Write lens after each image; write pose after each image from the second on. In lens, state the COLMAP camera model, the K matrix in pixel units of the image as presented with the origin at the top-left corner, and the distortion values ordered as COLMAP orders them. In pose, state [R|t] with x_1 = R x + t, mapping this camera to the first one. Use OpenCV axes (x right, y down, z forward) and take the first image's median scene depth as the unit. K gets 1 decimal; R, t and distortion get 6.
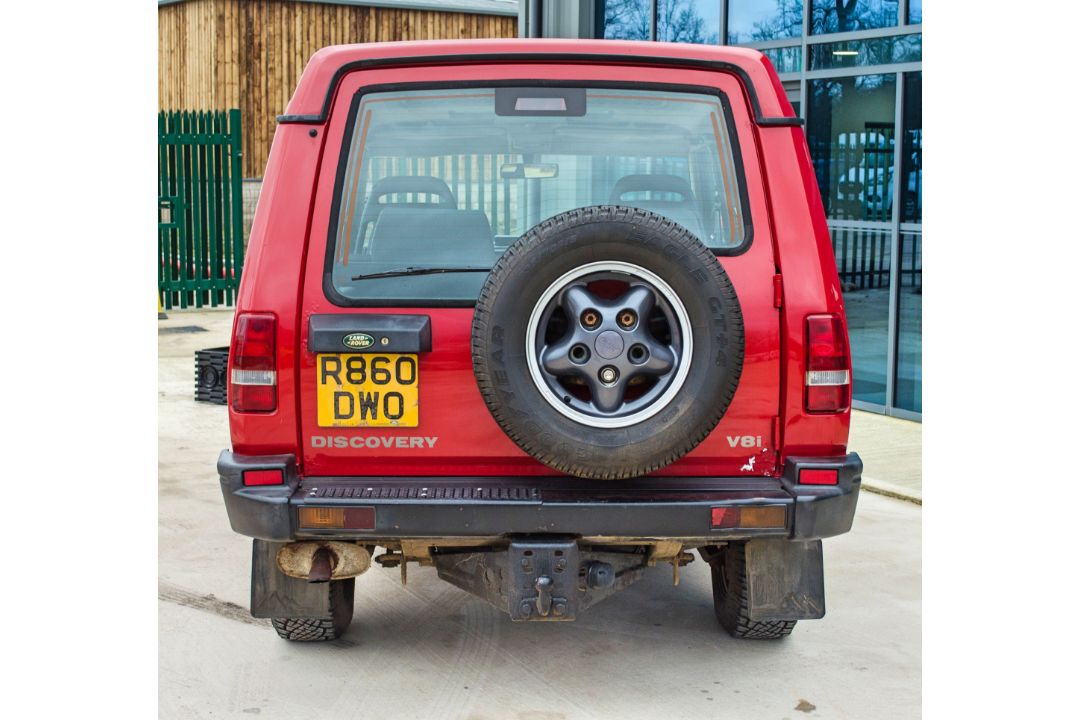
lens RADIAL K [[1608.7, 0, 521.1], [0, 1608.7, 390.5], [0, 0, 1]] dist [-0.004913, 0.000000]
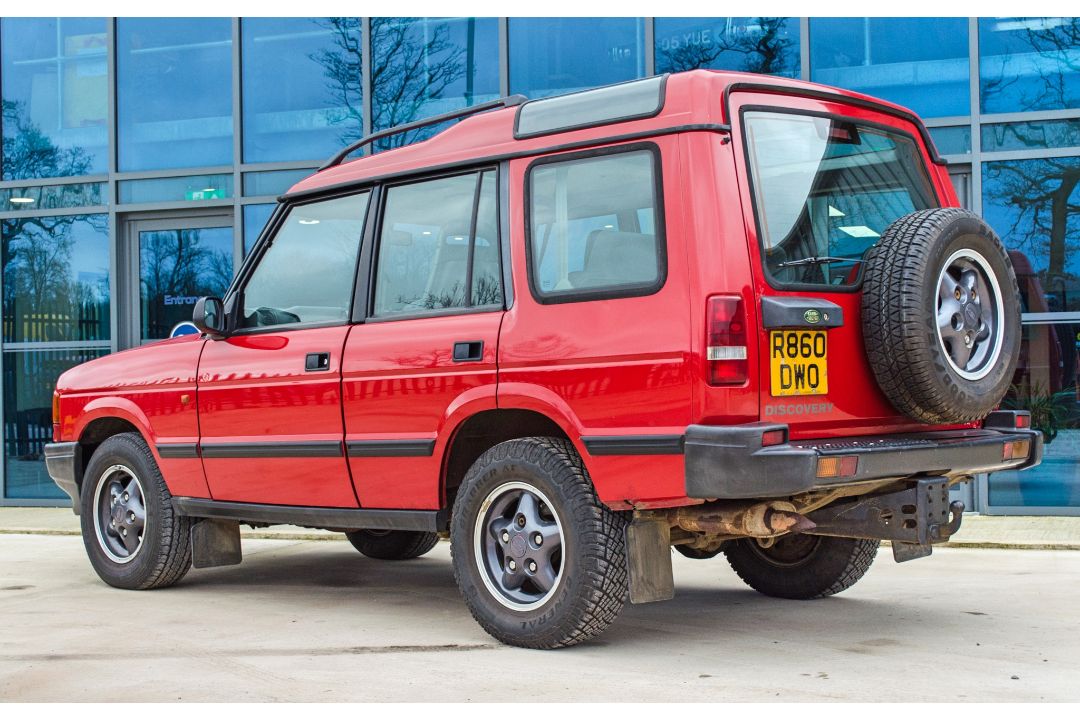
lens RADIAL K [[1608.7, 0, 541.0], [0, 1608.7, 370.0], [0, 0, 1]] dist [-0.004913, 0.000000]
pose [[0.714719, -0.013046, 0.699290, -1.026801], [0.113098, 0.988823, -0.097146, 0.095386], [-0.690206, 0.148520, 0.708207, 0.315948]]
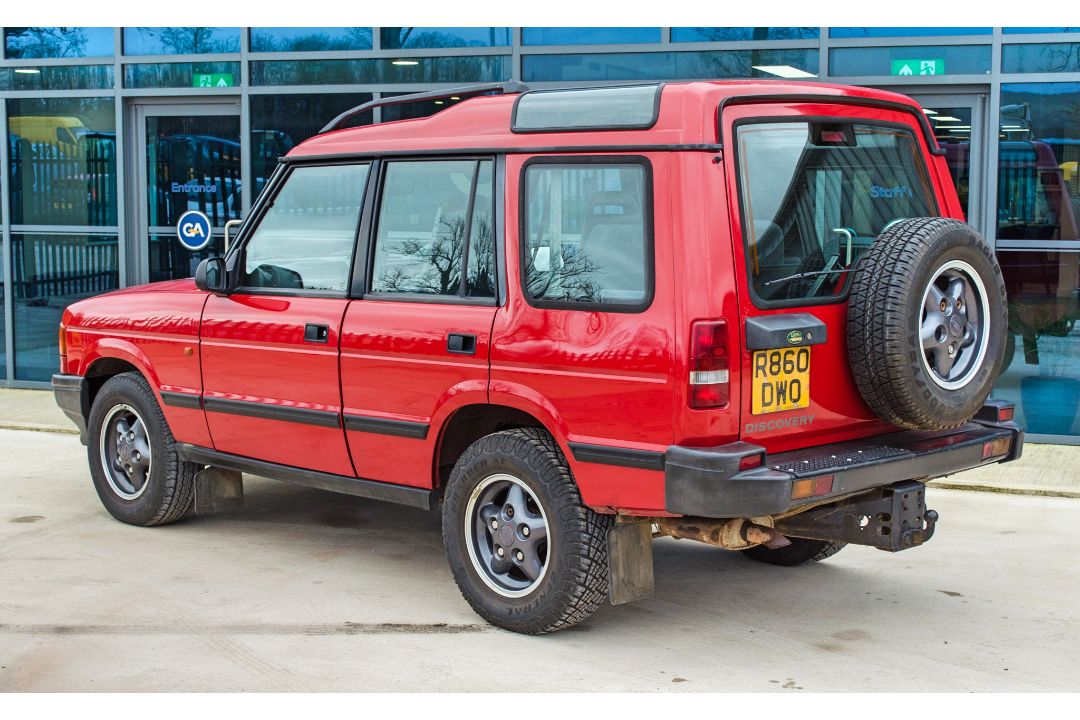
lens RADIAL K [[1654.7, 0, 536.1], [0, 1654.7, 372.4], [0, 0, 1]] dist [-0.004762, 0.000000]
pose [[0.727581, -0.079804, 0.681364, -1.046959], [0.090346, 0.995707, 0.020148, -0.045831], [-0.680047, 0.046899, 0.731667, 0.237598]]
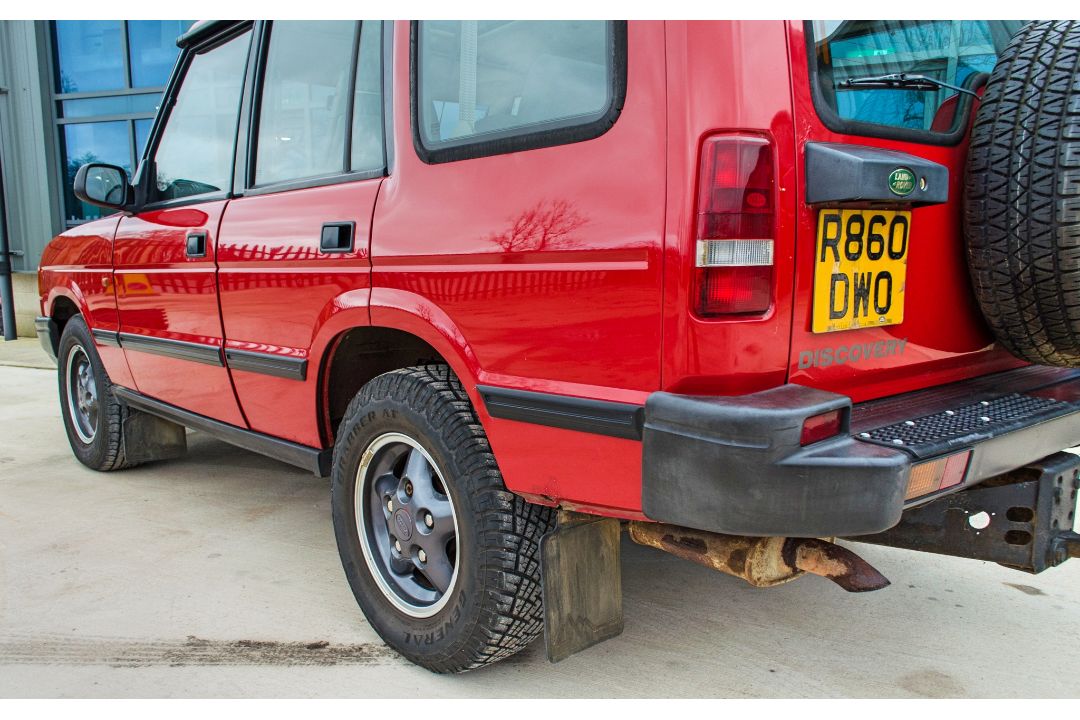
lens RADIAL K [[892.4, 0, 519.4], [0, 892.4, 398.9], [0, 0, 1]] dist [0.040143, -0.020040]
pose [[0.766303, -0.114265, 0.632237, -0.426293], [0.090123, 0.993445, 0.070313, 0.013255], [-0.636127, 0.003098, 0.771578, 0.813378]]
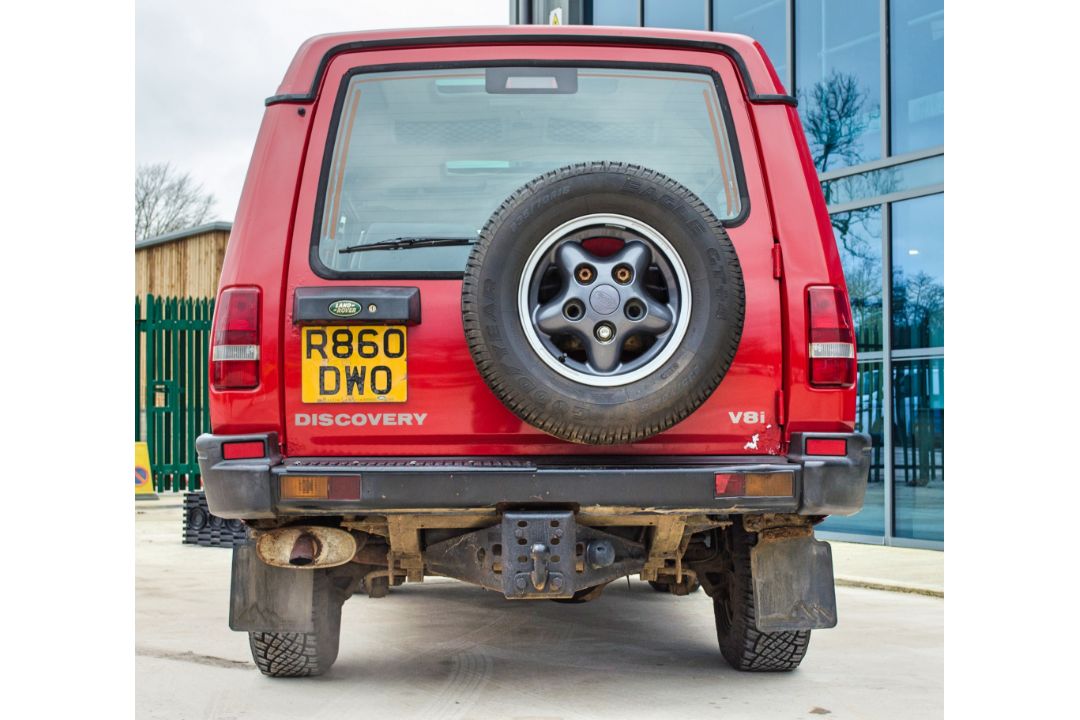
lens RADIAL K [[1608.7, 0, 530.4], [0, 1608.7, 394.9], [0, 0, 1]] dist [-0.004913, 0.000000]
pose [[0.999943, -0.006449, 0.008482, 0.001606], [0.007656, 0.988498, -0.151042, 0.163795], [-0.007410, 0.151099, 0.988491, 0.051523]]
